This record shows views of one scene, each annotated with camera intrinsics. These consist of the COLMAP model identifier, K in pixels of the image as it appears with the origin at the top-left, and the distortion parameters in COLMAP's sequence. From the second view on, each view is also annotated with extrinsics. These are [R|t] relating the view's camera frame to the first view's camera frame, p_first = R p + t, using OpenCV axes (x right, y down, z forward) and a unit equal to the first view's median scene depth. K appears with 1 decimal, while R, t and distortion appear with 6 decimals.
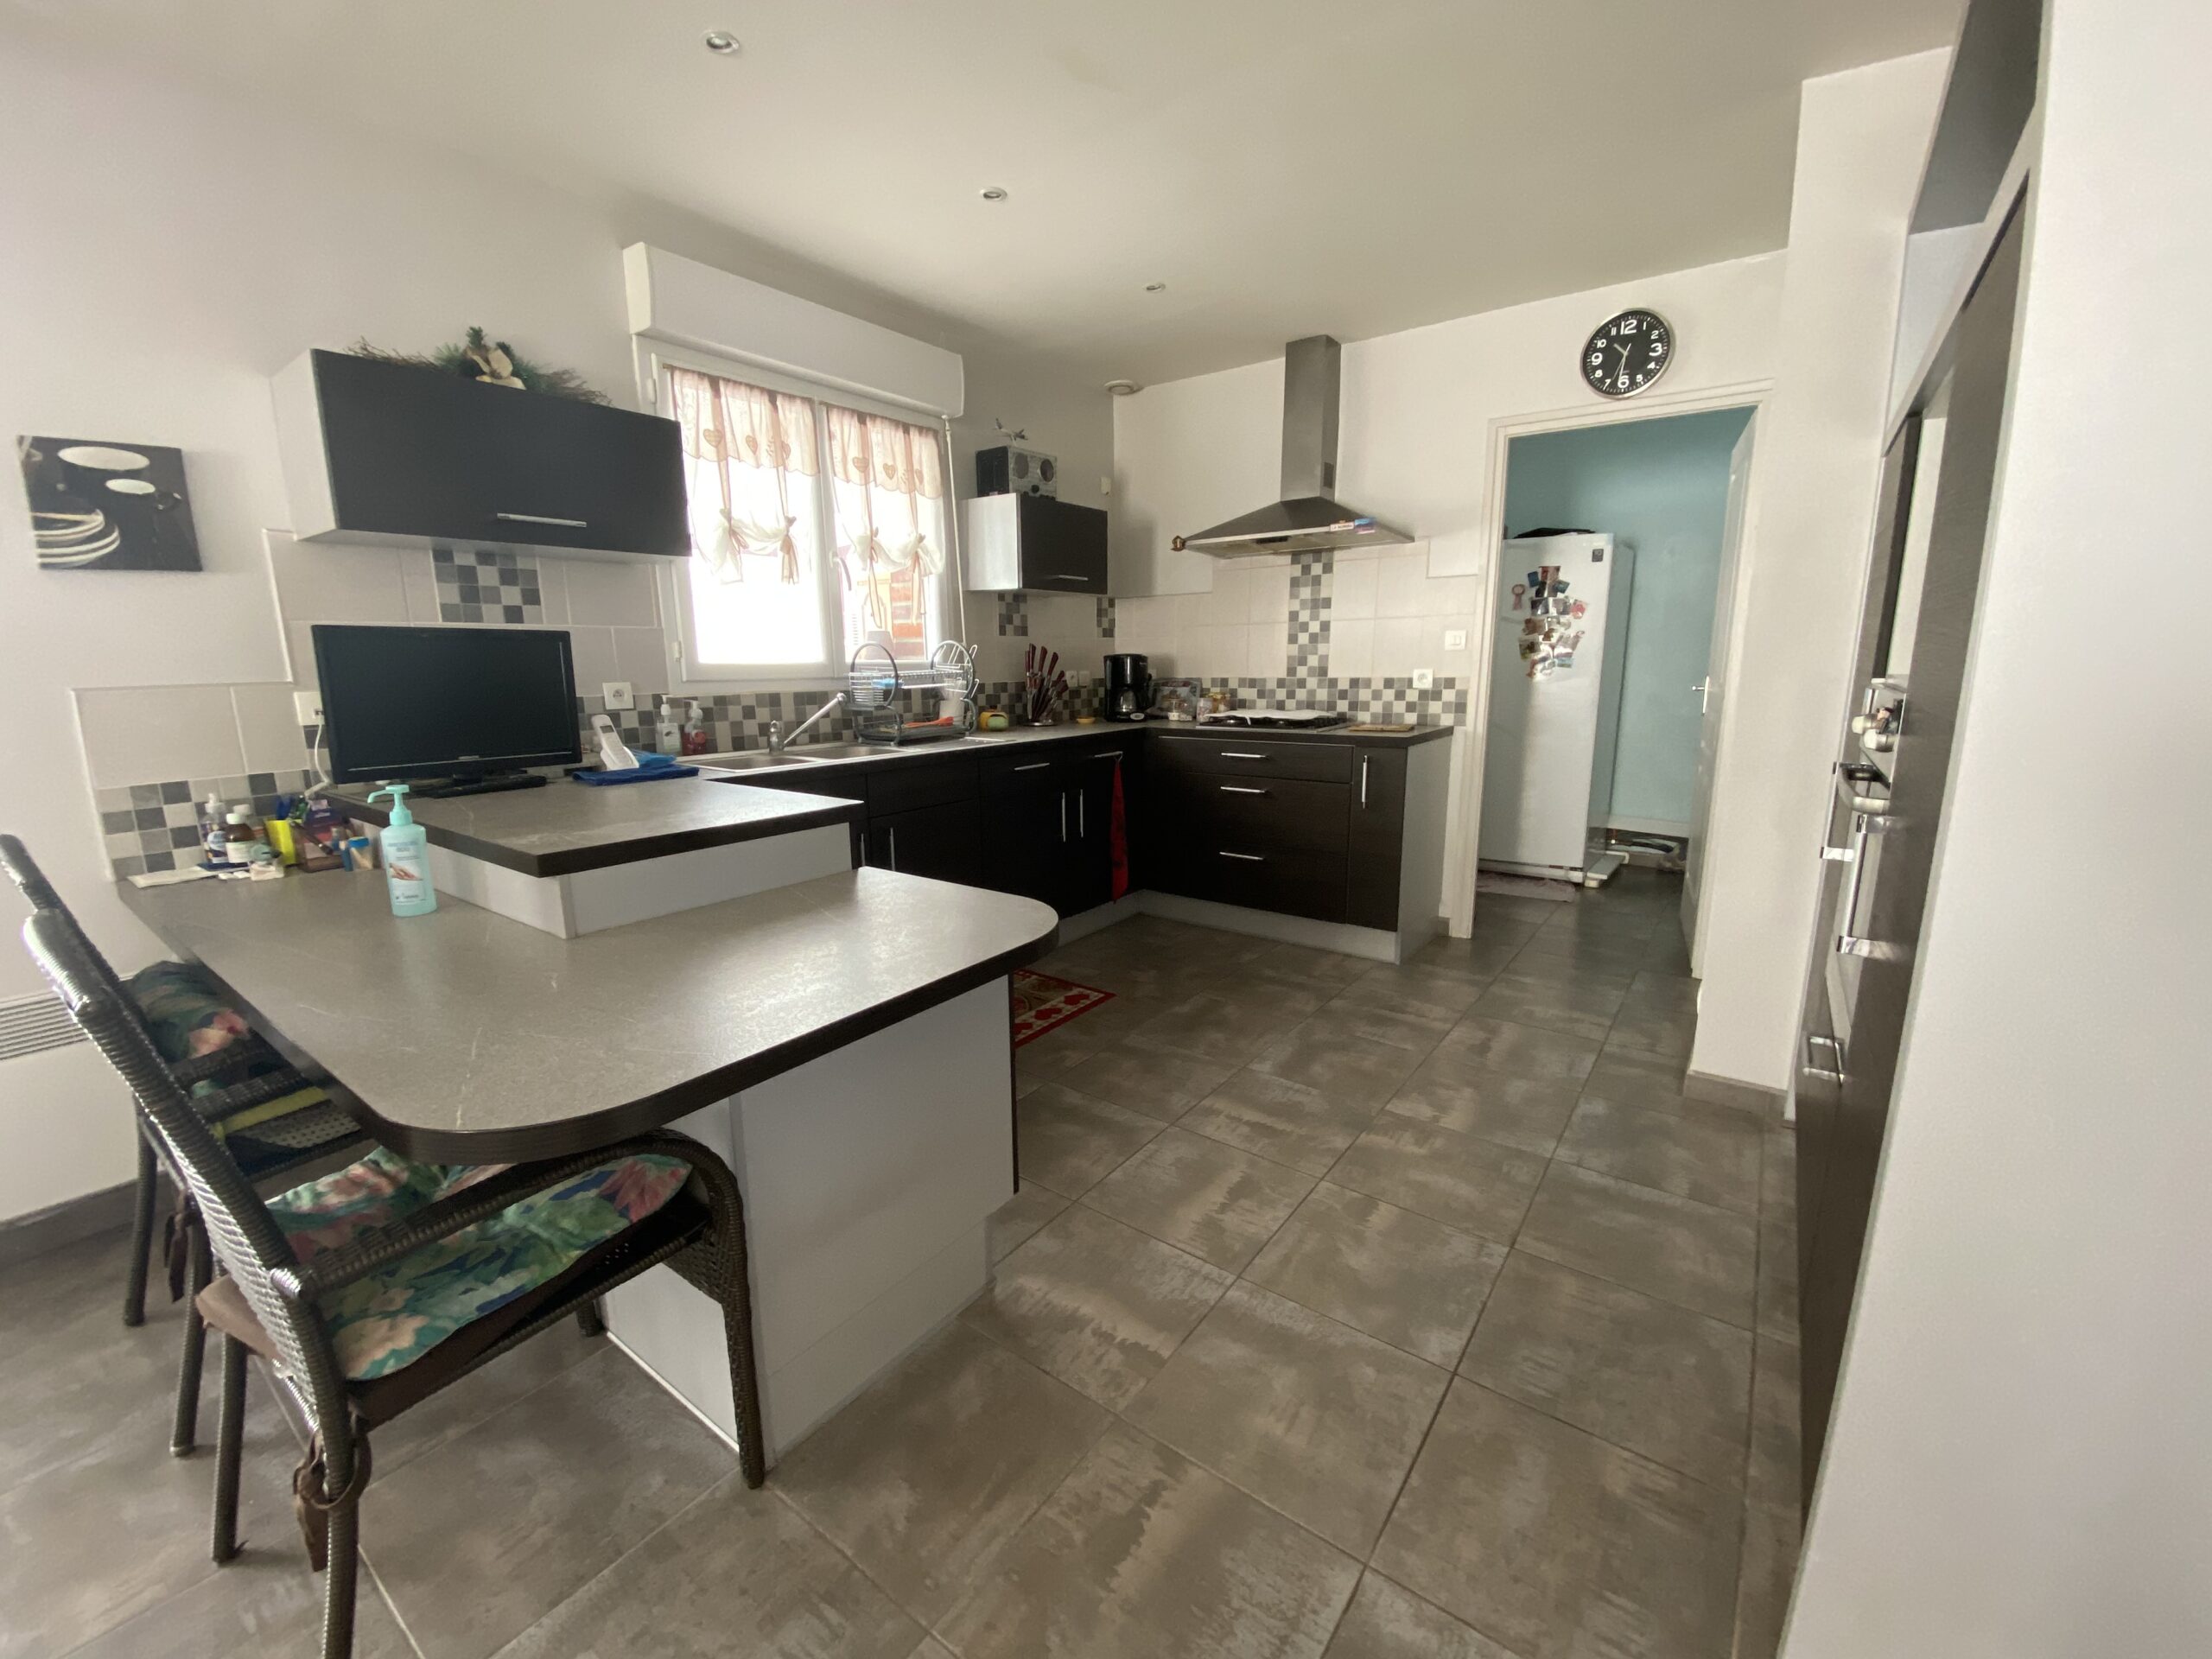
lens RADIAL K [[898.6, 0, 1109.3], [0, 898.6, 828.9], [0, 0, 1]] dist [0.003563, 0.000071]
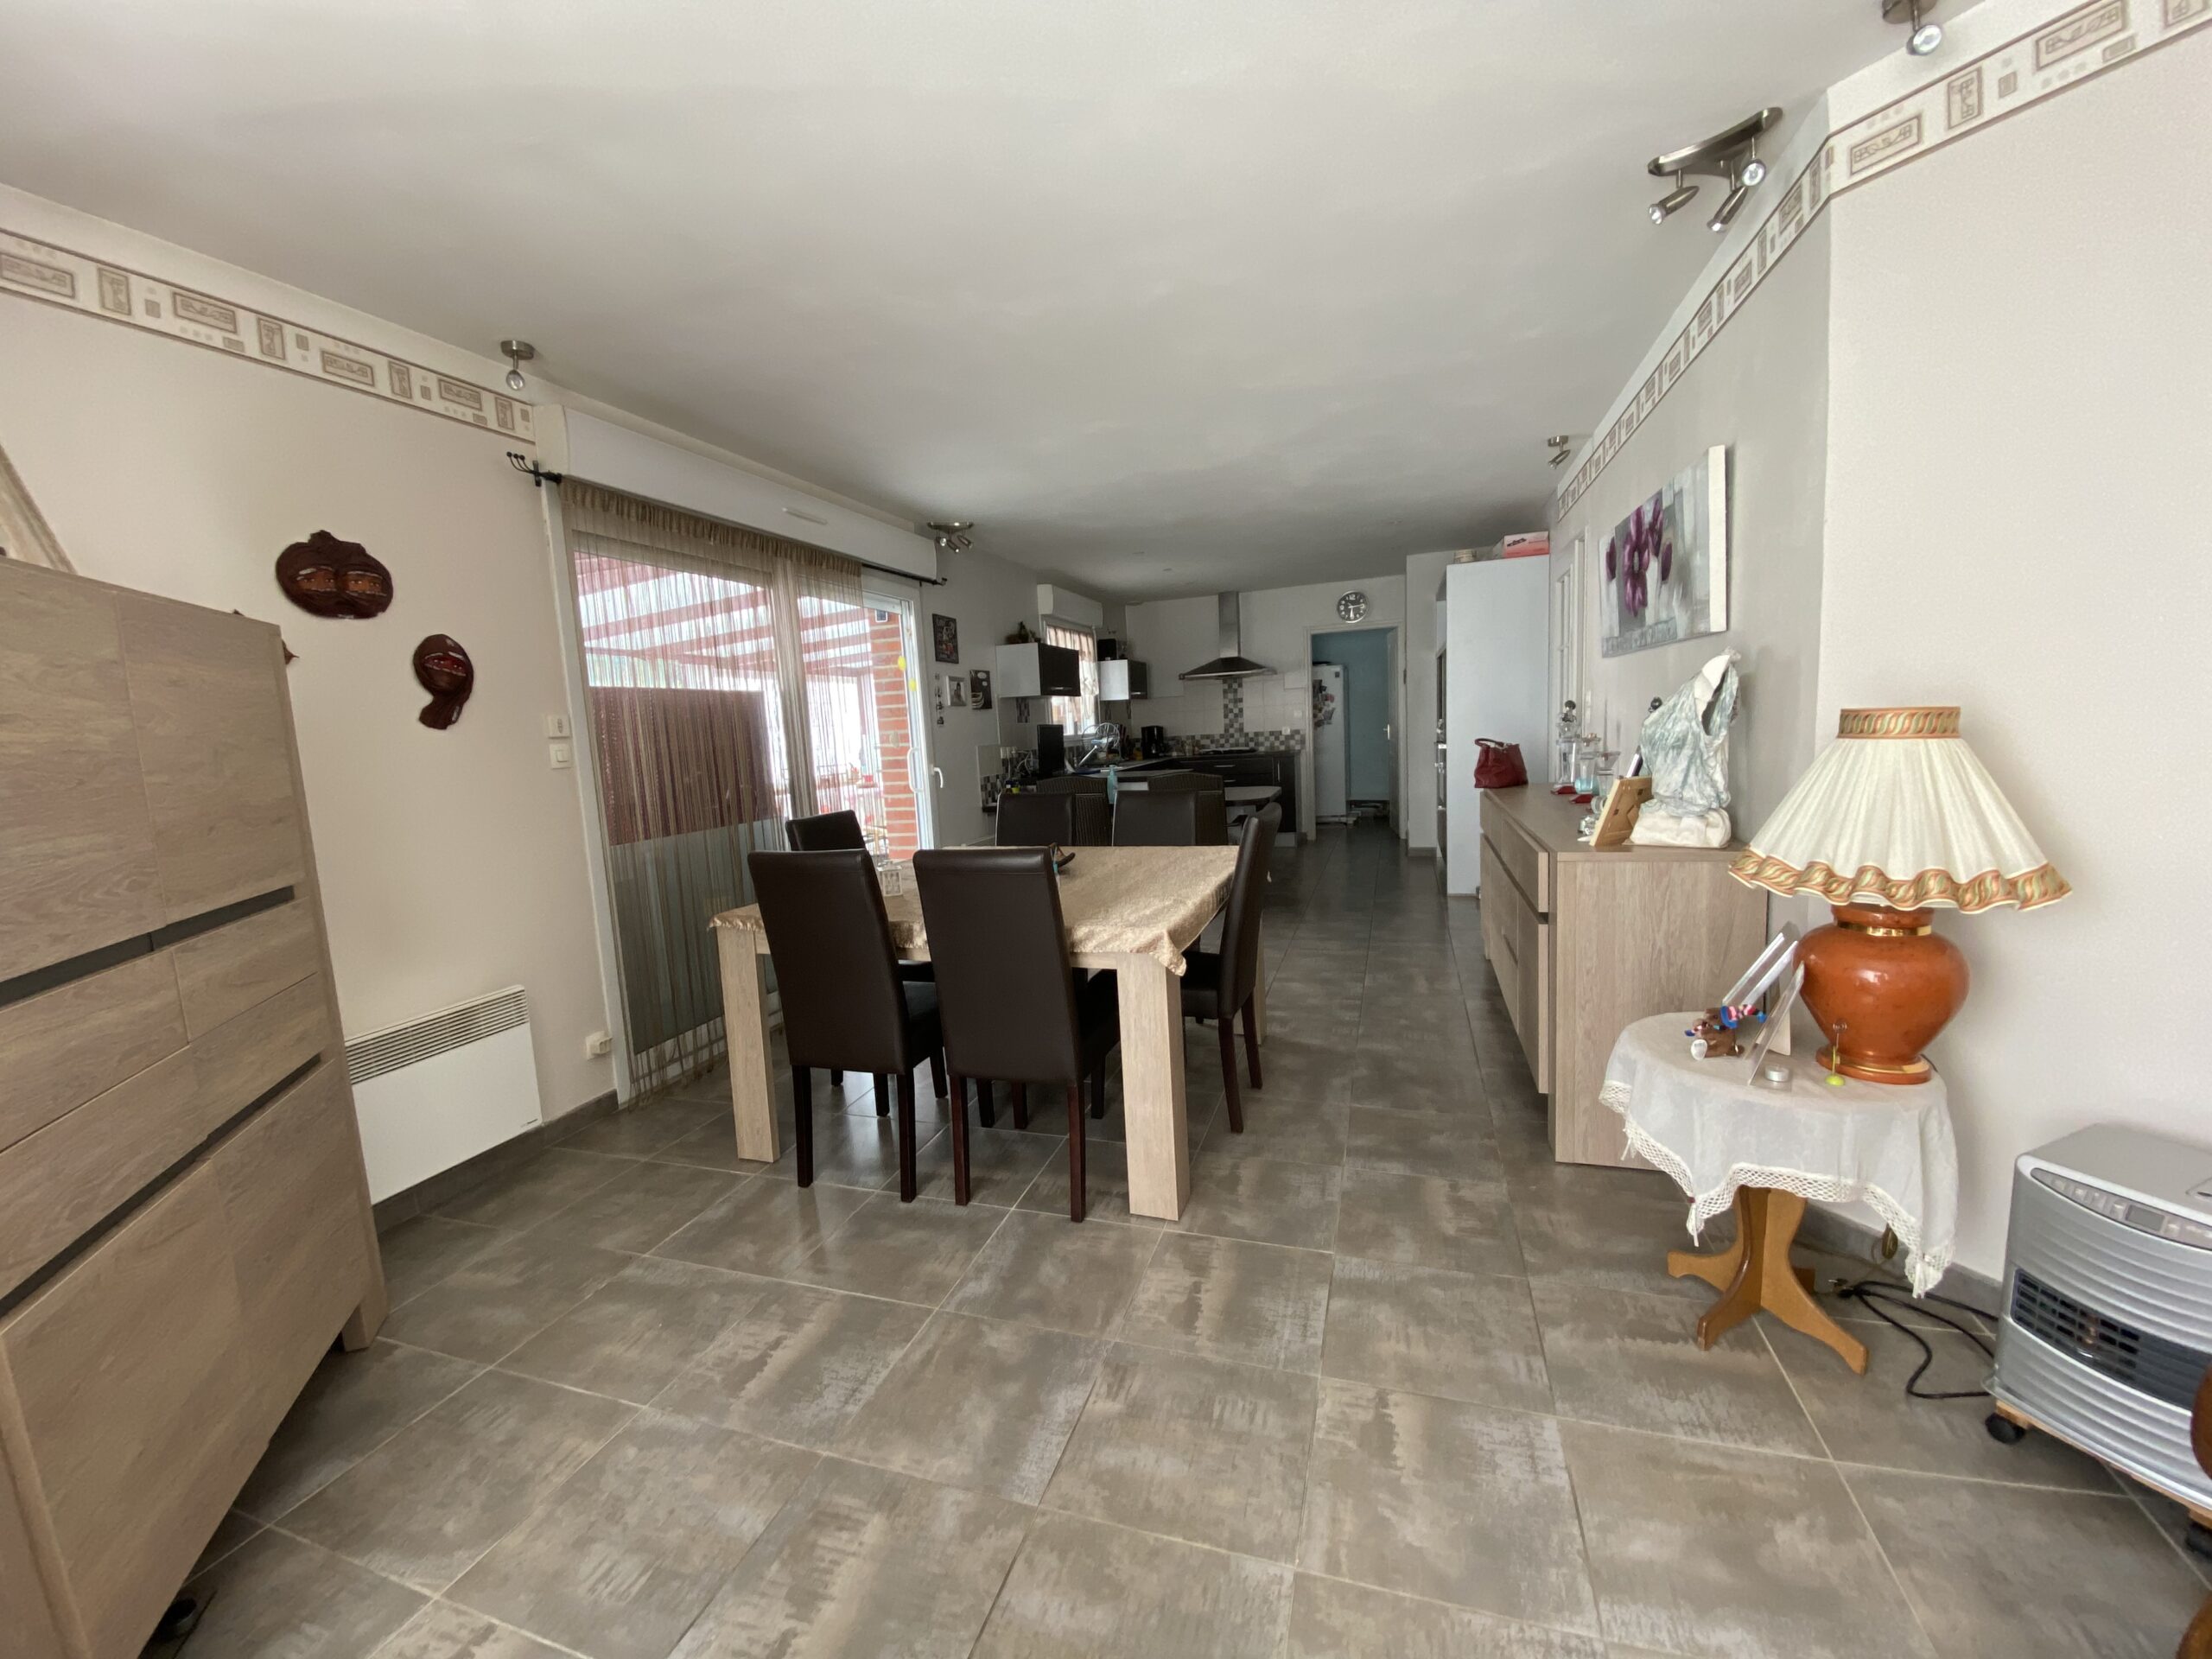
lens RADIAL K [[898.6, 0, 1100.3], [0, 898.6, 830.7], [0, 0, 1]] dist [0.003563, 0.000071]
pose [[0.950020, -0.079651, 0.301858, -0.814724], [0.105252, 0.992015, -0.069490, 0.198499], [-0.293912, 0.097788, 0.950817, -1.033767]]
